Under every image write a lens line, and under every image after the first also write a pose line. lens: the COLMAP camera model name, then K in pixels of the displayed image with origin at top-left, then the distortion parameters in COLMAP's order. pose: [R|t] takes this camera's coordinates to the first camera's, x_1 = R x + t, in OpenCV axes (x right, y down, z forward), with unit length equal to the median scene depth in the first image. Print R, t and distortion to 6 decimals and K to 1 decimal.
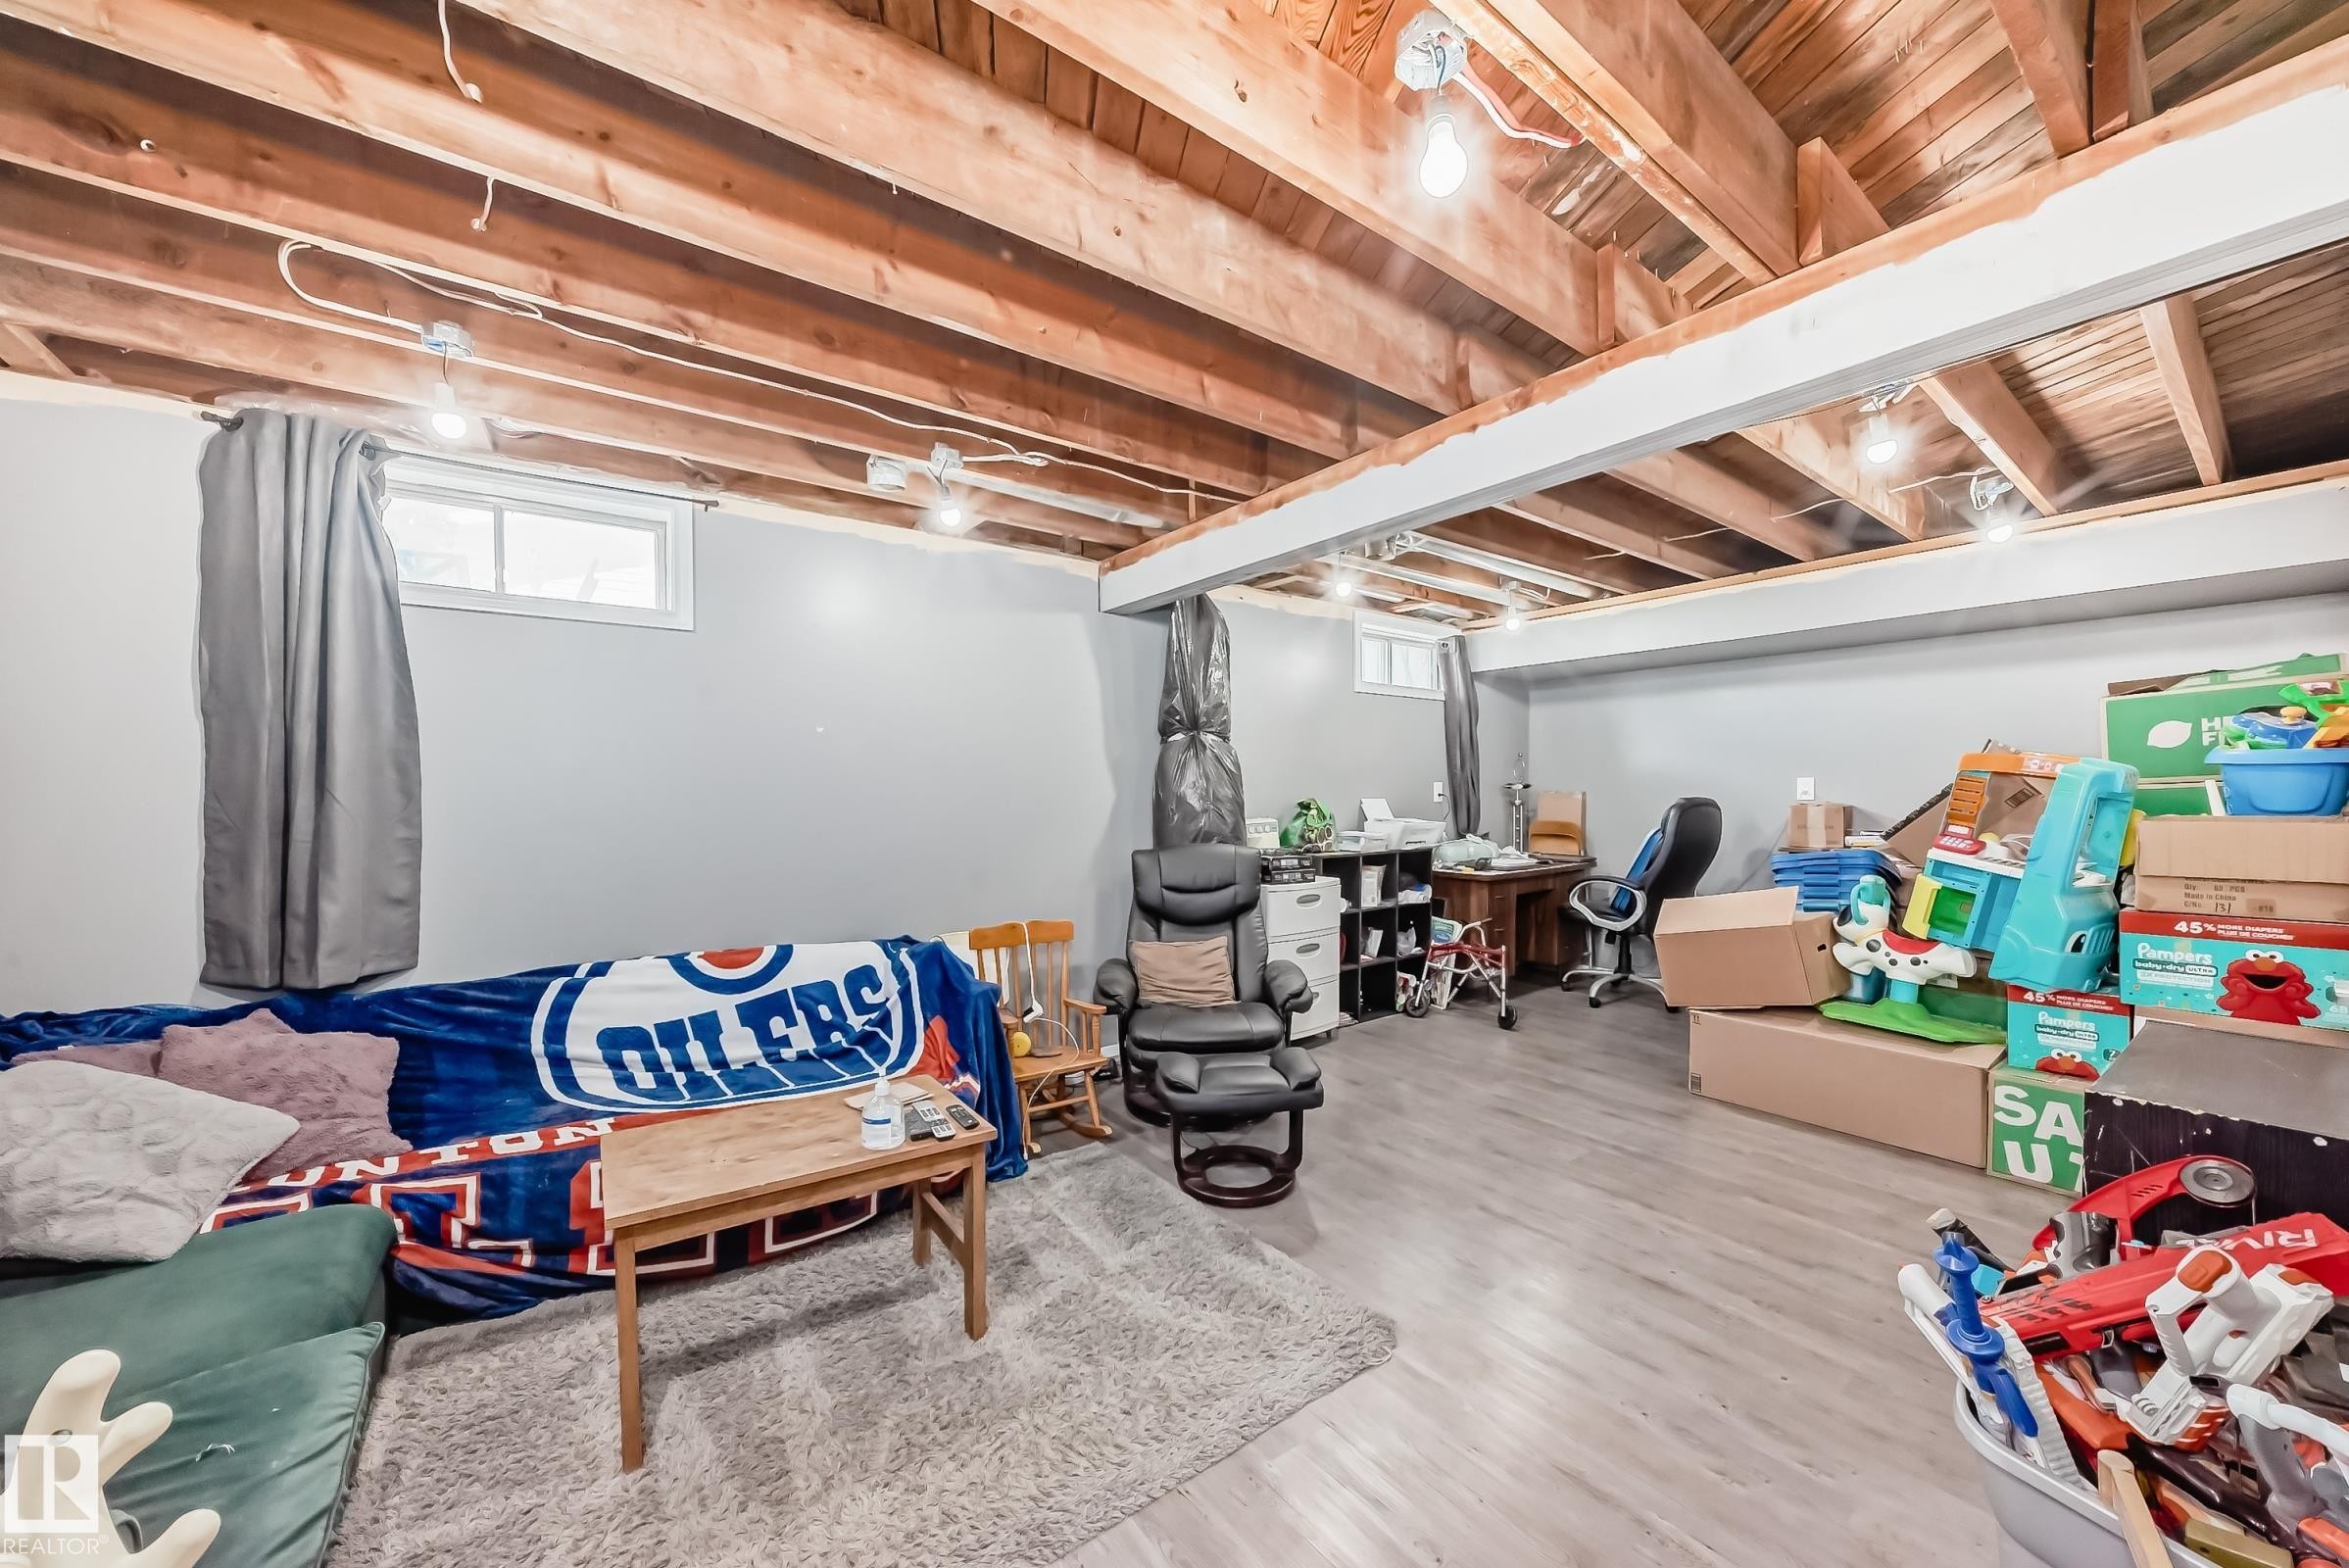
lens RADIAL K [[848.1, 0, 1175.4], [0, 848.1, 792.7], [0, 0, 1]] dist [-0.000216, 0.000498]
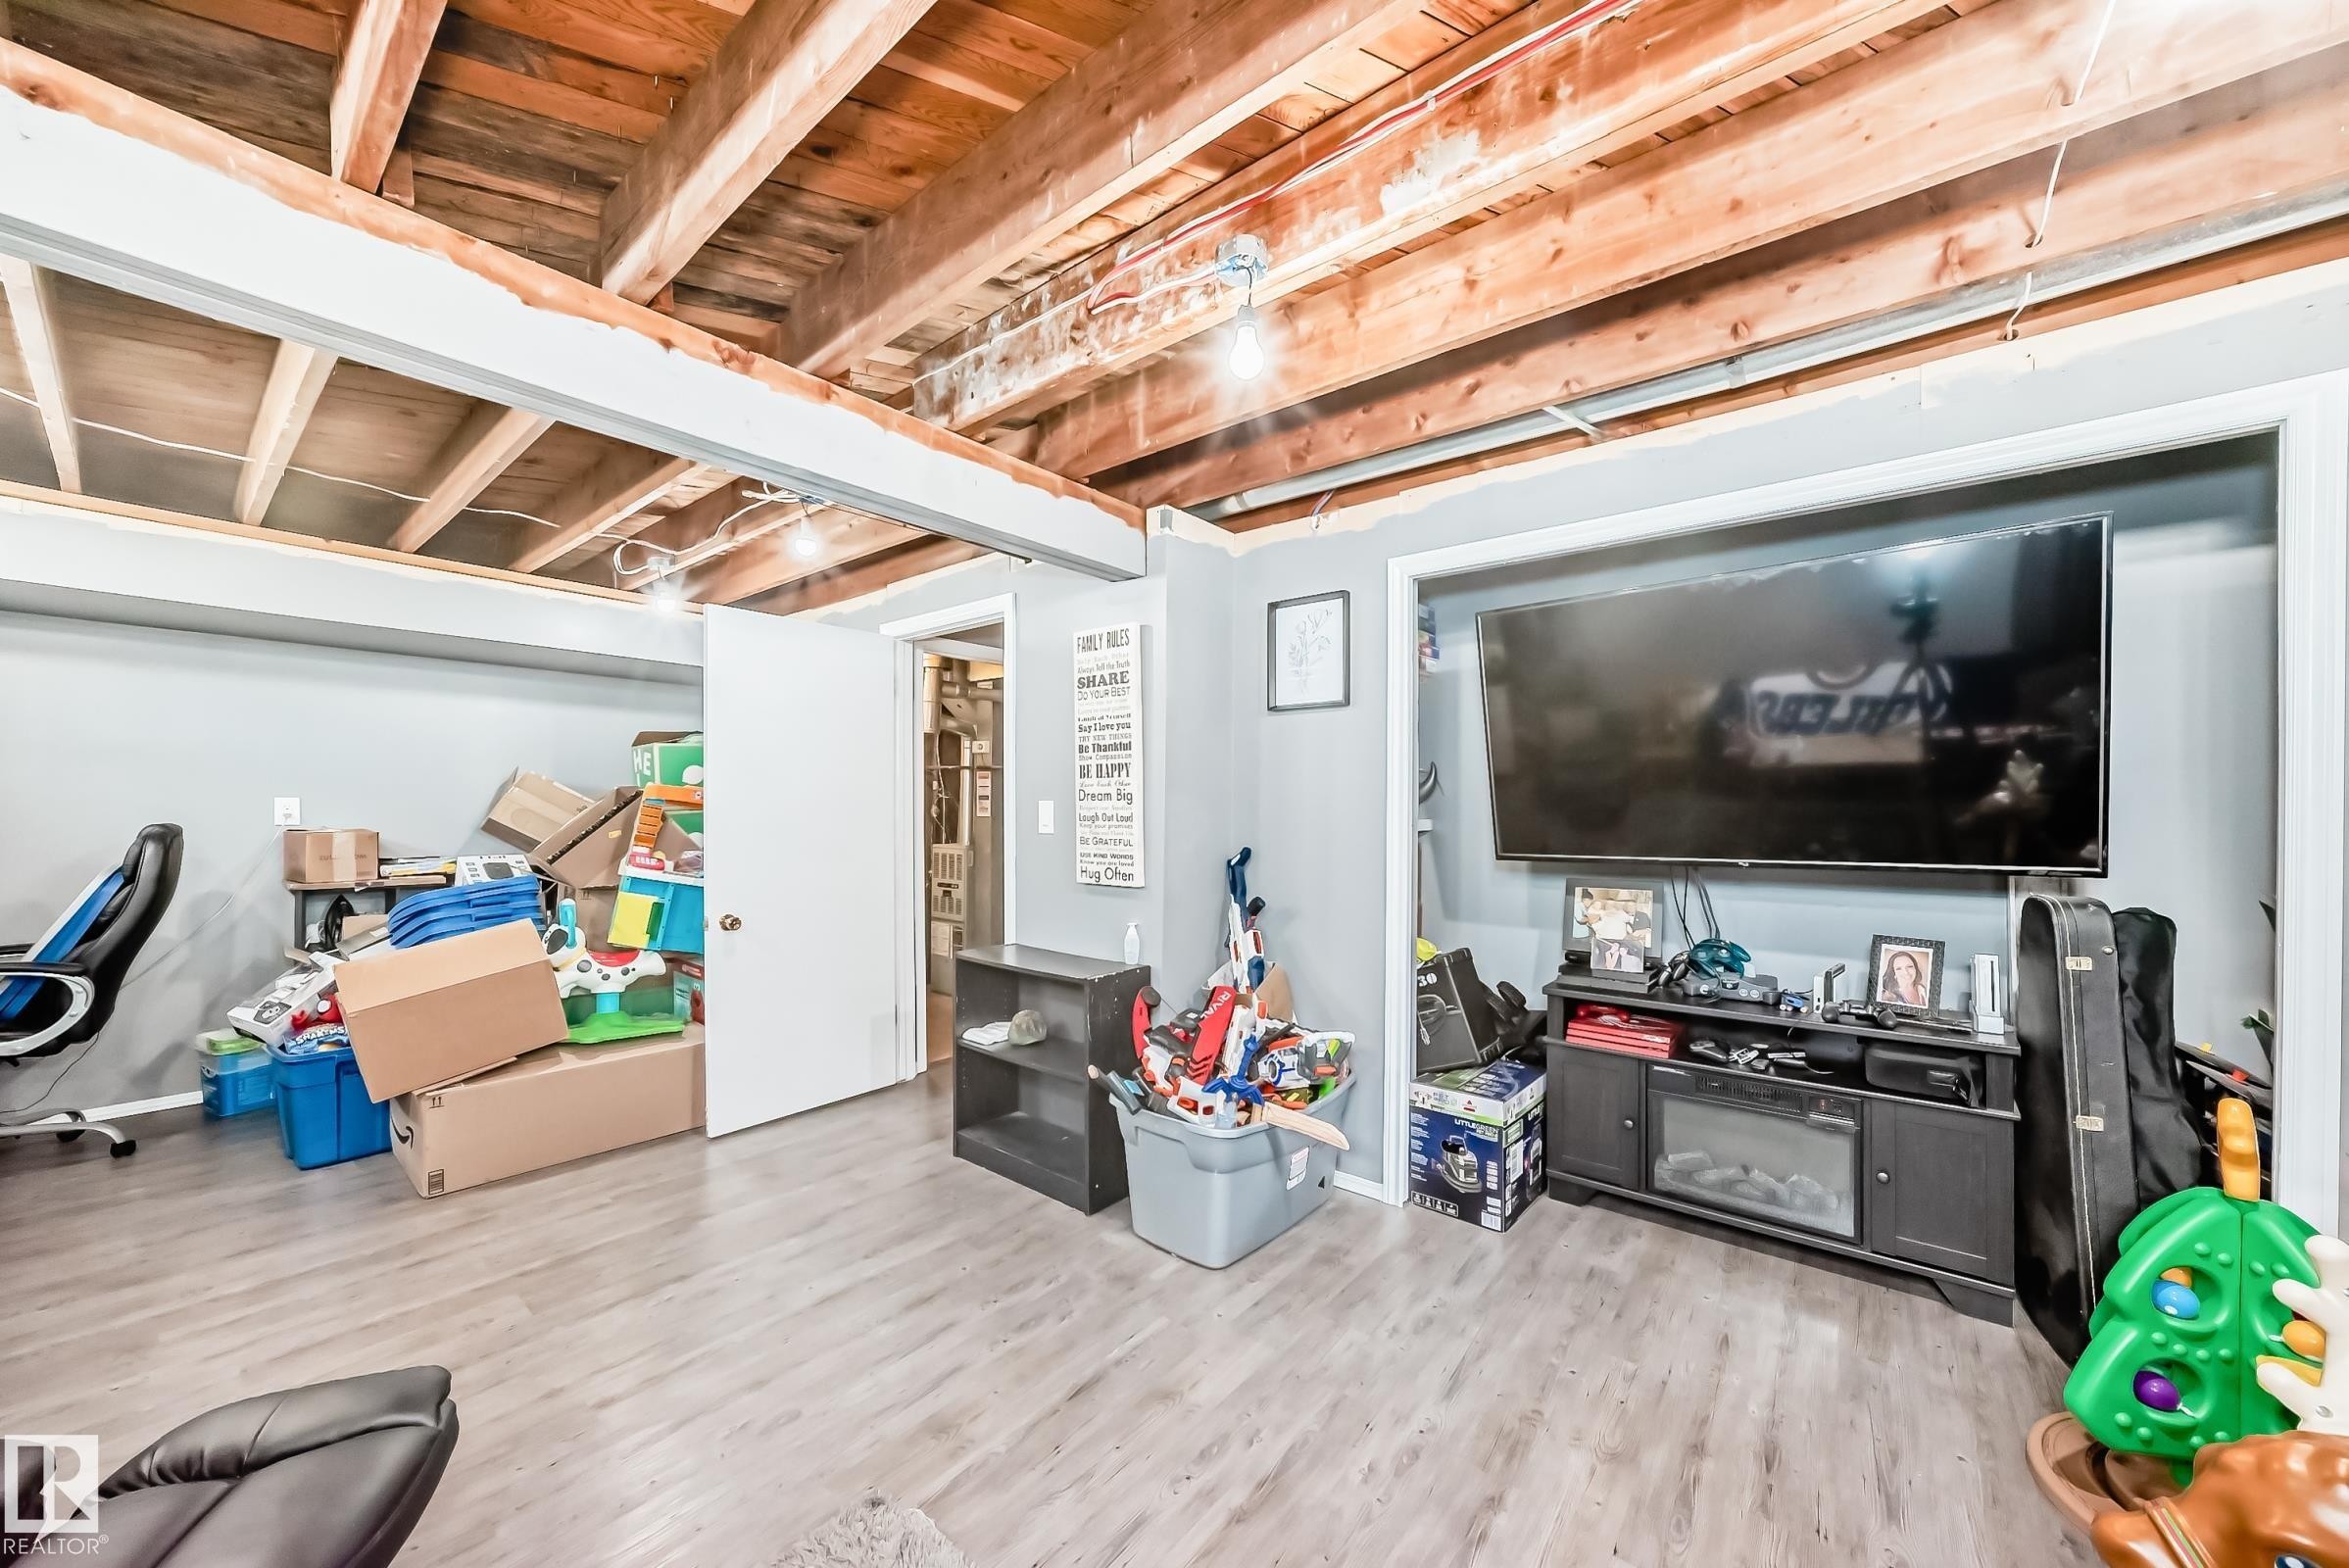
lens RADIAL K [[848.1, 0, 1176.0], [0, 848.1, 798.2], [0, 0, 1]] dist [-0.000216, 0.000498]
pose [[-0.243508, 0.011475, 0.969831, -0.370451], [-0.005631, 0.999896, -0.013244, -0.015426], [-0.969882, -0.008687, -0.243418, 0.570169]]
